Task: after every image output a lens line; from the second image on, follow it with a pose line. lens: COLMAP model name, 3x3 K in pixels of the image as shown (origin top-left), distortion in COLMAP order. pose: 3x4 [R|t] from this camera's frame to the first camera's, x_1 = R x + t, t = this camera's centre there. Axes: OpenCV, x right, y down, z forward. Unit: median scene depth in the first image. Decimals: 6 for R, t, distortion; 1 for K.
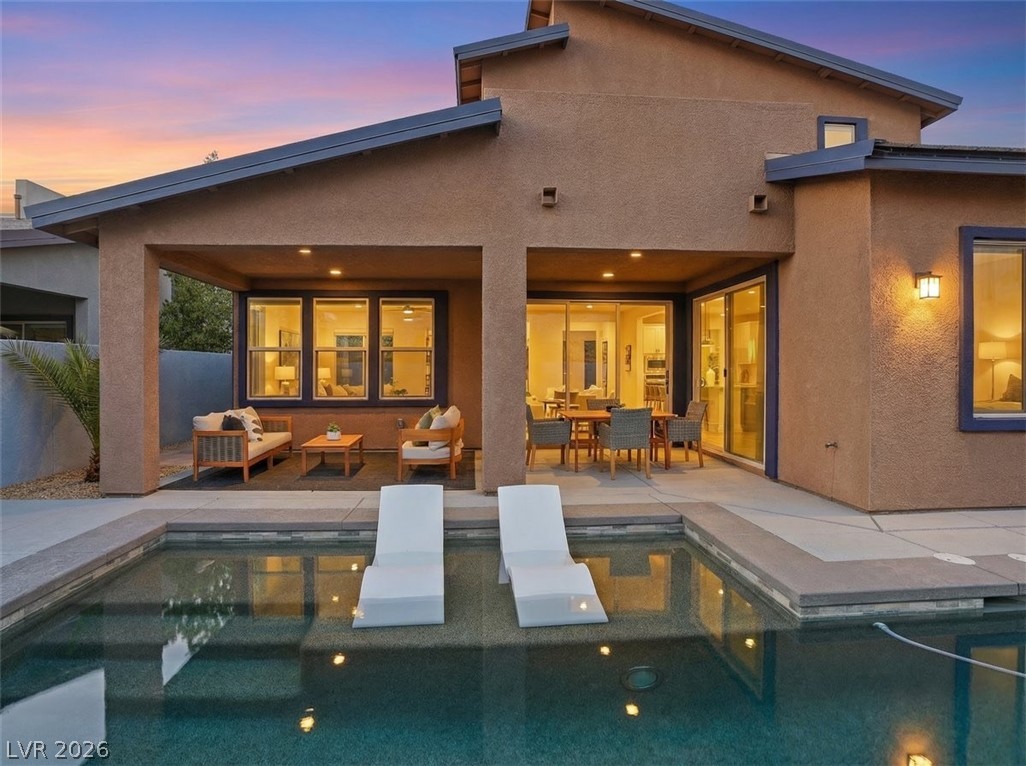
lens RADIAL K [[542.6, 0, 516.6], [0, 542.6, 379.4], [0, 0, 1]] dist [-0.080250, 0.033619]
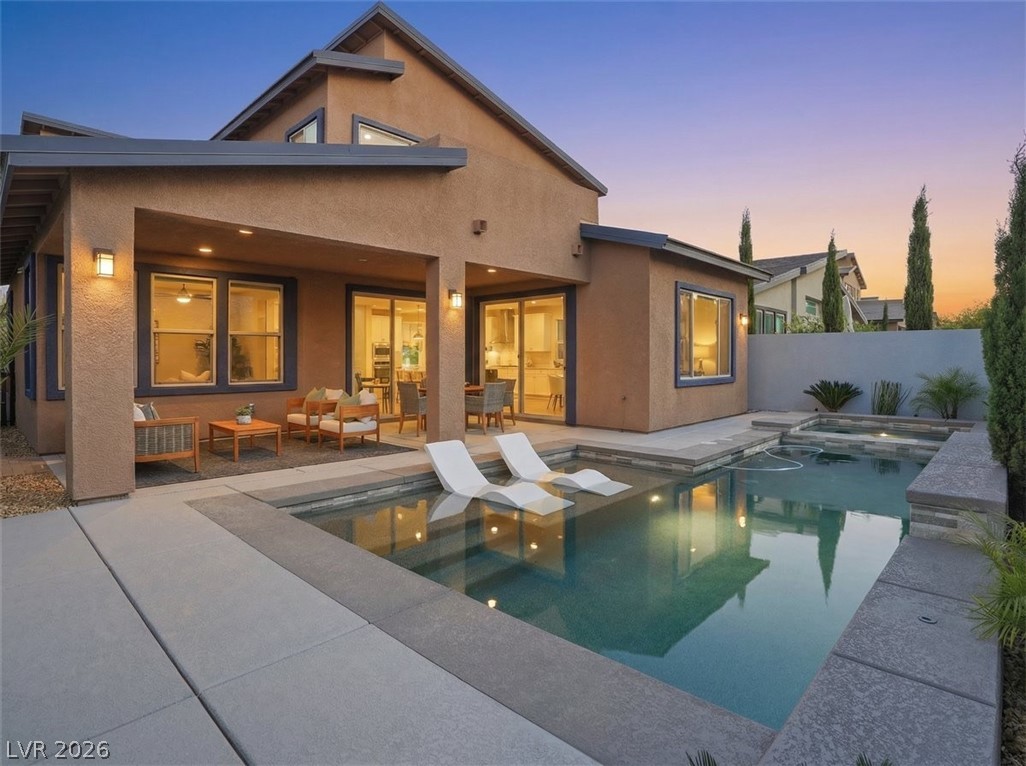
lens RADIAL K [[542.6, 0, 516.6], [0, 542.6, 379.4], [0, 0, 1]] dist [-0.080250, 0.033619]
pose [[0.747638, -0.023896, 0.663676, -0.549772], [0.006646, 0.999572, 0.028503, 0.003679], [-0.664073, -0.016899, 0.747477, -0.059258]]
